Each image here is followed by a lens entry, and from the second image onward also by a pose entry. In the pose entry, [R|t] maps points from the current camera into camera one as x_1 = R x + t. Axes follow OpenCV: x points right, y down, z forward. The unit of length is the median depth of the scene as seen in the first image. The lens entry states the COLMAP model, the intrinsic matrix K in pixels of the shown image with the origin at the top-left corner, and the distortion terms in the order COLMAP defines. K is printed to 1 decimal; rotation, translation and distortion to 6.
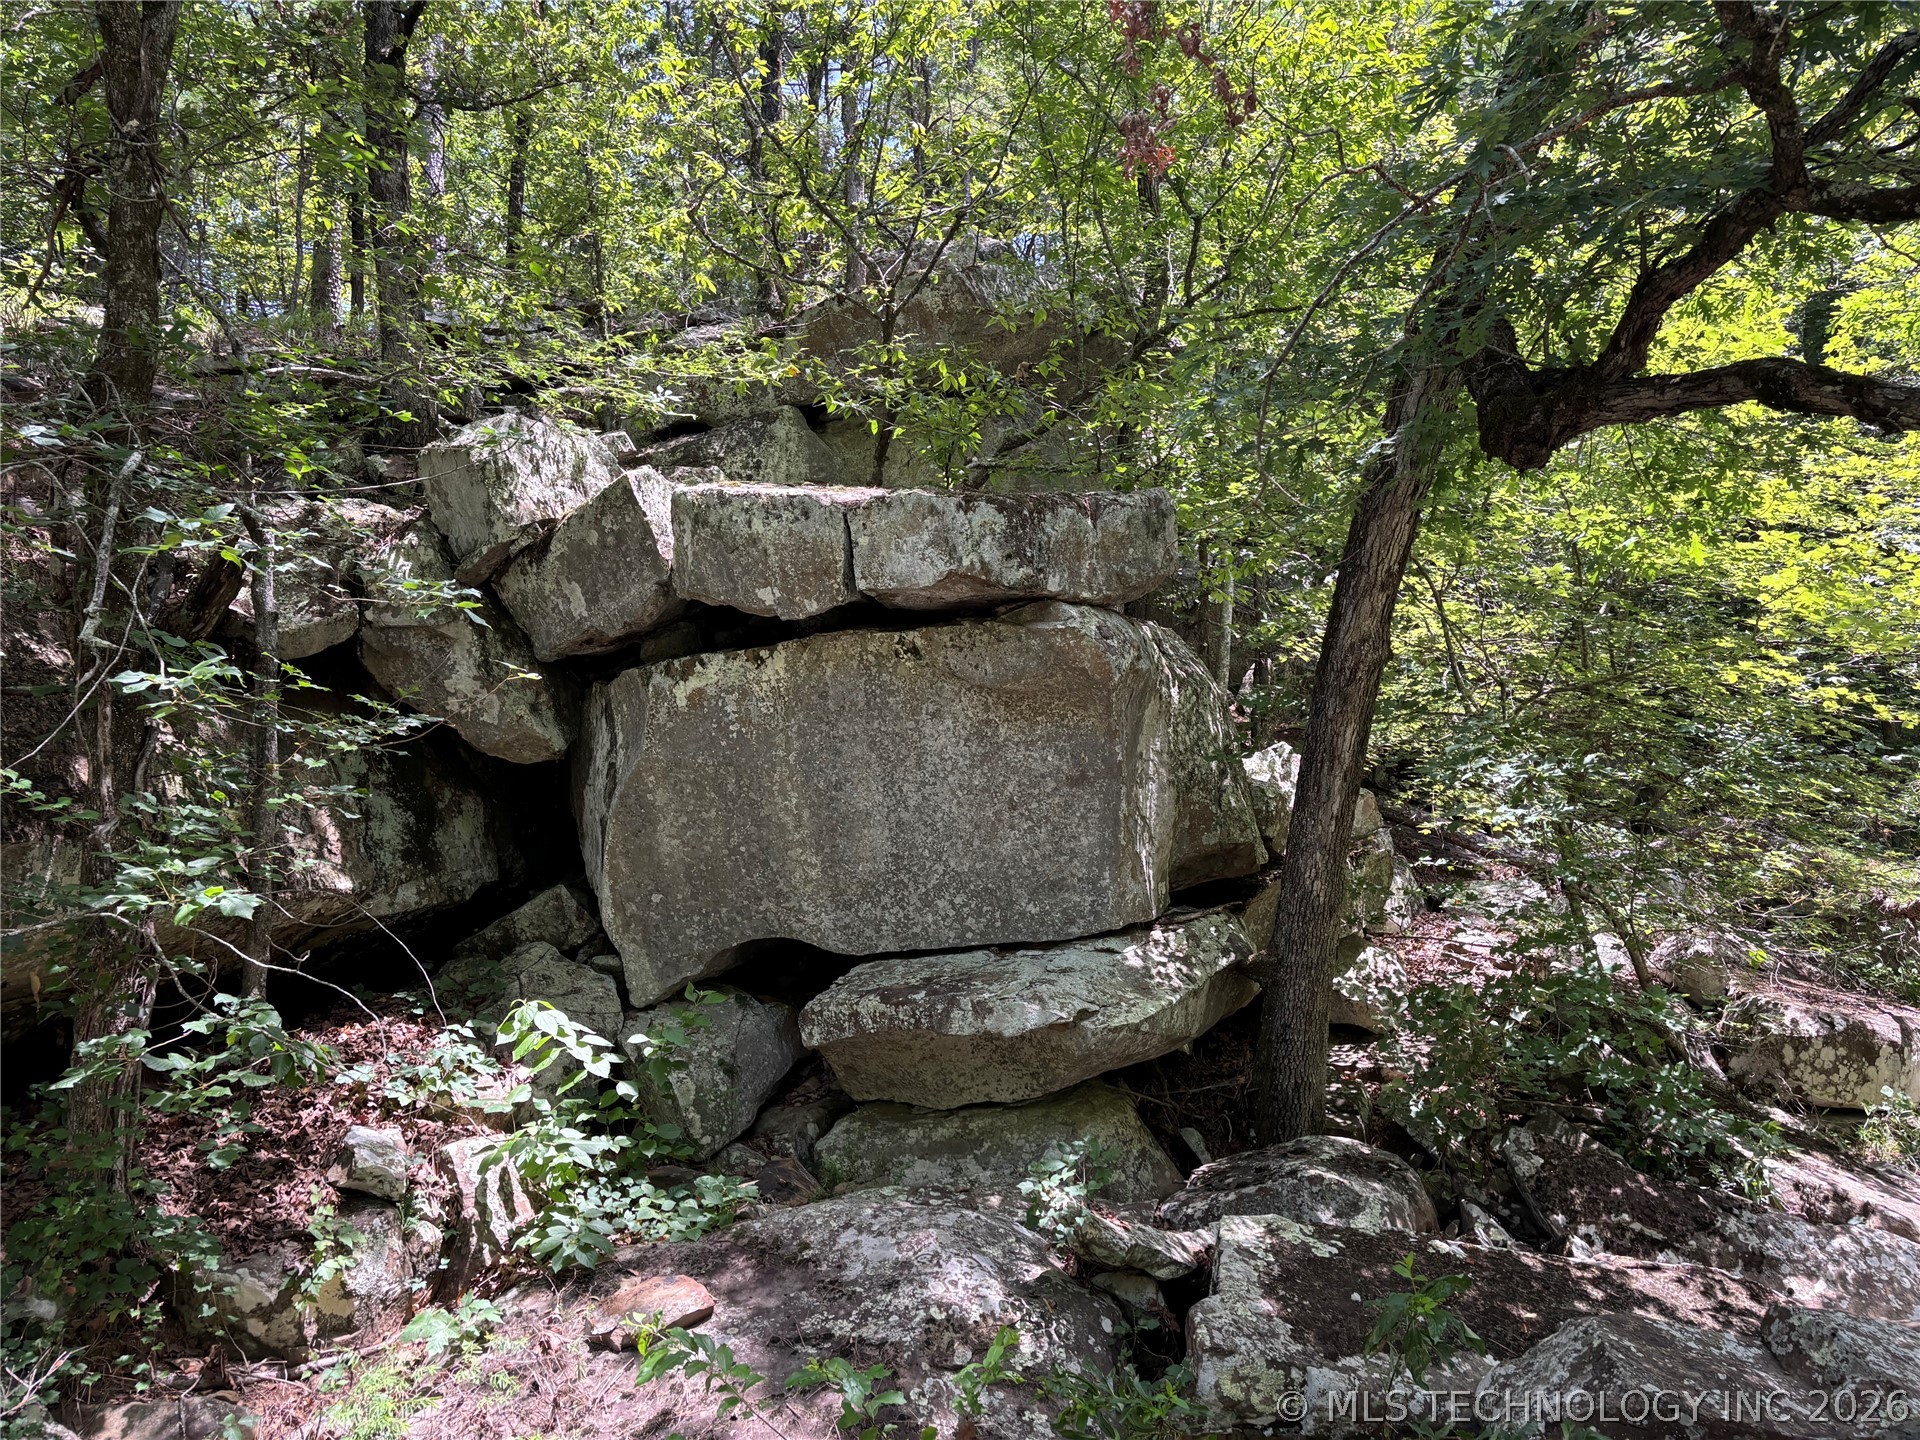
lens RADIAL K [[1456.6, 0, 960.5], [0, 1456.6, 720.2], [0, 0, 1]] dist [0.002307, -0.000984]
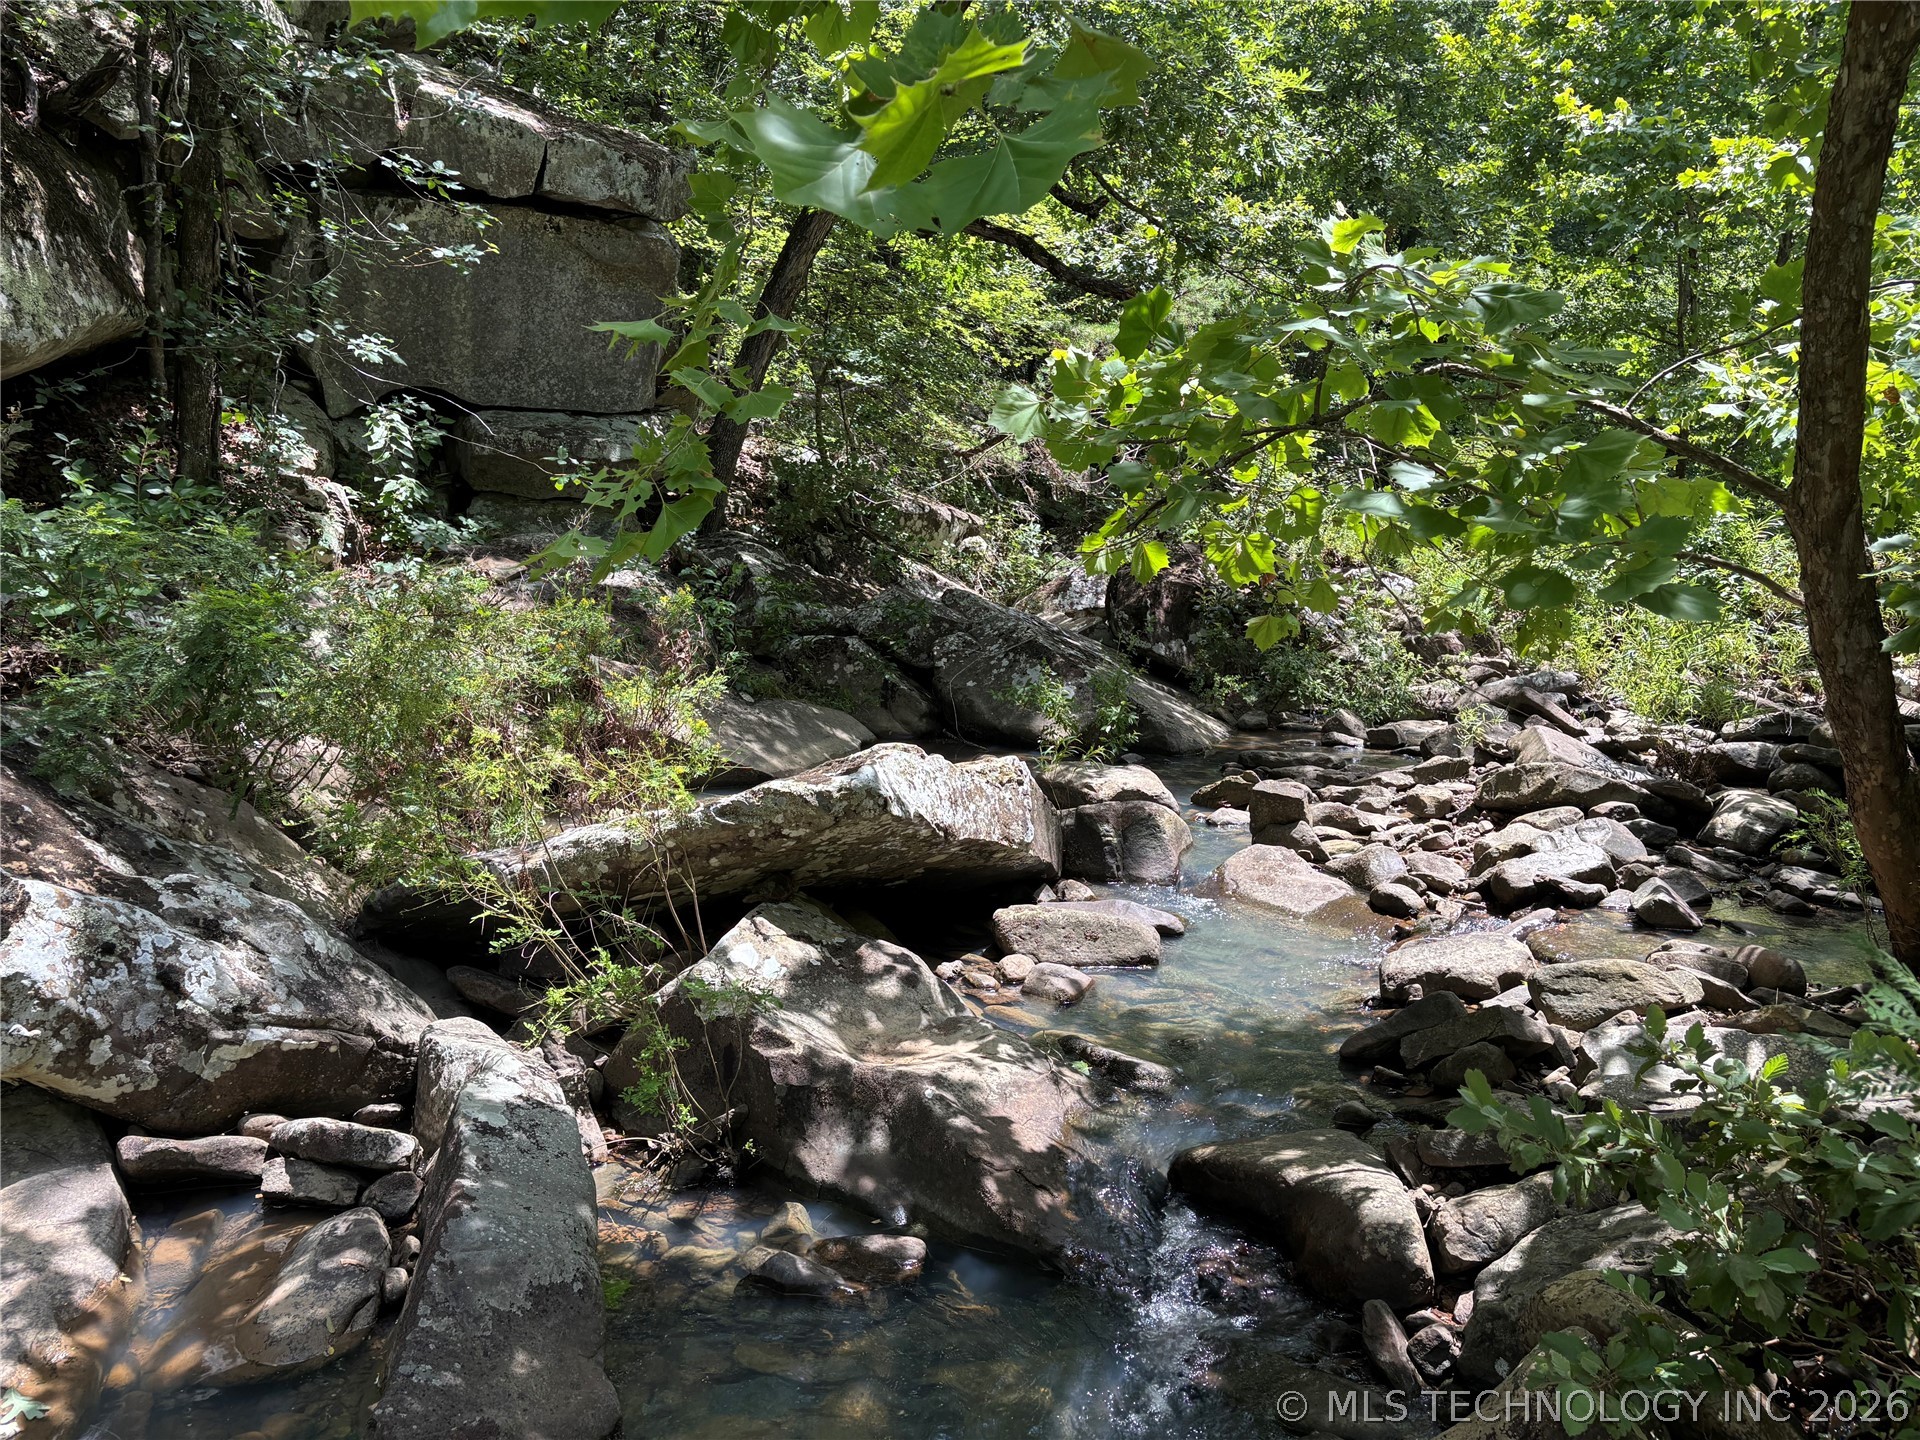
lens RADIAL K [[1456.6, 0, 960.5], [0, 1456.6, 719.6], [0, 0, 1]] dist [0.002307, -0.000984]
pose [[0.796748, 0.005338, 0.604289, -0.685964], [-0.210930, 0.939527, 0.269810, -0.068744], [-0.566305, -0.342434, 0.749692, -0.719696]]
